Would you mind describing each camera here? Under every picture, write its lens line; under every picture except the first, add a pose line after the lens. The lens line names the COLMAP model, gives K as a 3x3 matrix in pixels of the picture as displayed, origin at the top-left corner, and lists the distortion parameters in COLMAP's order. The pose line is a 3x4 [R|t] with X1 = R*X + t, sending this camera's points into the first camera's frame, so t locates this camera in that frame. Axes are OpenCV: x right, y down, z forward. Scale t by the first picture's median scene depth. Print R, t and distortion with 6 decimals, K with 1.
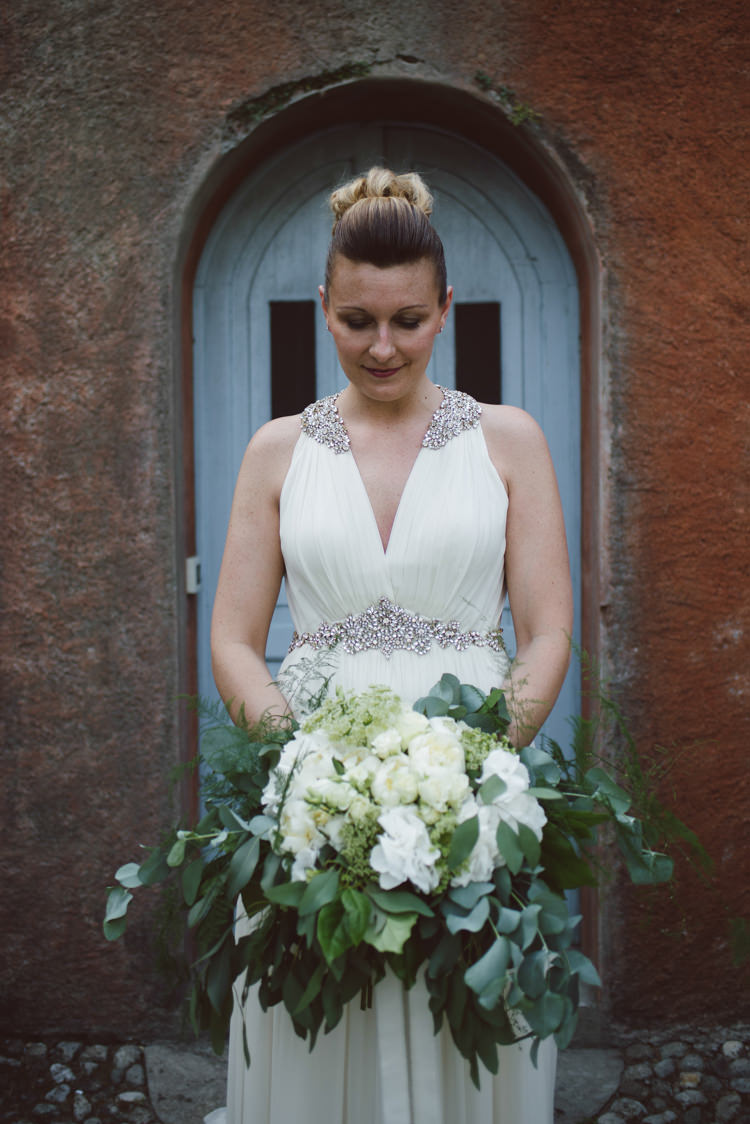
lens RADIAL K [[1175.3, 0, 374.7], [0, 1175.3, 528.0], [0, 0, 1]] dist [-0.033116, -0.002936]
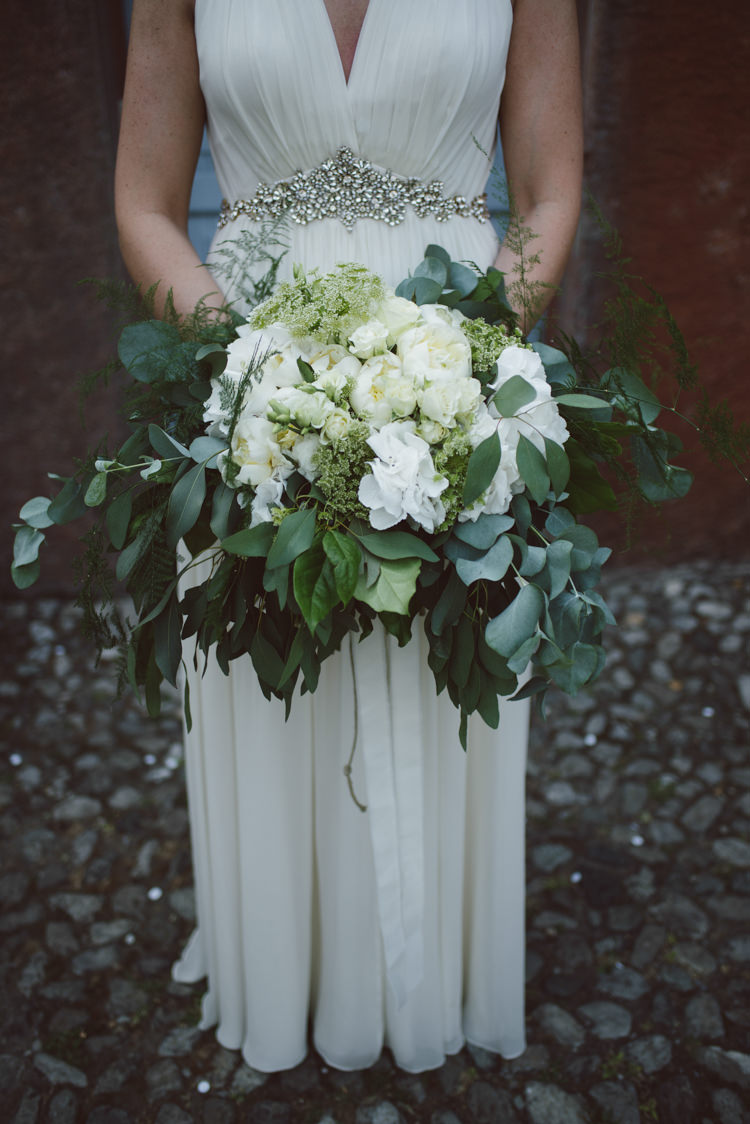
lens RADIAL K [[1175.3, 0, 374.7], [0, 1175.3, 528.0], [0, 0, 1]] dist [-0.033116, -0.002936]
pose [[0.997145, -0.028298, 0.070010, -0.043561], [0.003651, 0.944113, 0.329602, 0.052592], [-0.075425, -0.328405, 0.941521, 0.266199]]
